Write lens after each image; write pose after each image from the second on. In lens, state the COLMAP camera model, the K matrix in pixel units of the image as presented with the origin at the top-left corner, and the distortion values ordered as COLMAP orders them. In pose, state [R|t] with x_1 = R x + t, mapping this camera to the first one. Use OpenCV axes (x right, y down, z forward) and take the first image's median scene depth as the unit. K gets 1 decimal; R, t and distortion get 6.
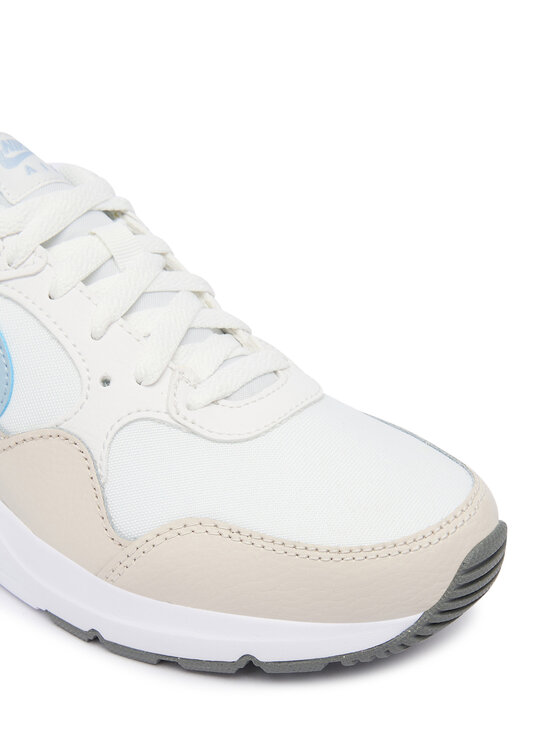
lens RADIAL K [[954.3, 0, 280.0], [0, 954.3, 373.0], [0, 0, 1]] dist [-0.050839, -0.009436]
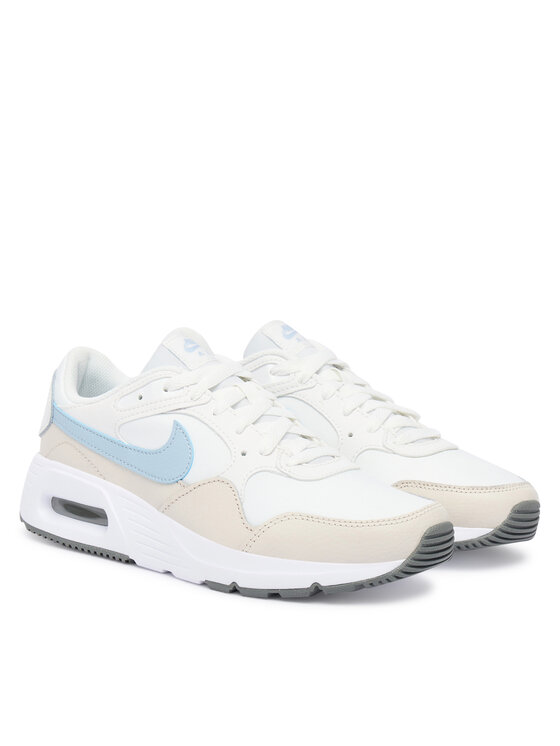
lens RADIAL K [[1942.9, 0, 280.0], [0, 1942.9, 373.0], [0, 0, 1]] dist [0.021205, 0.052010]
pose [[0.998082, -0.000201, -0.061906, 0.132777], [-0.018596, 0.952838, -0.302909, 1.041576], [0.059047, 0.303479, 0.951007, -2.778080]]
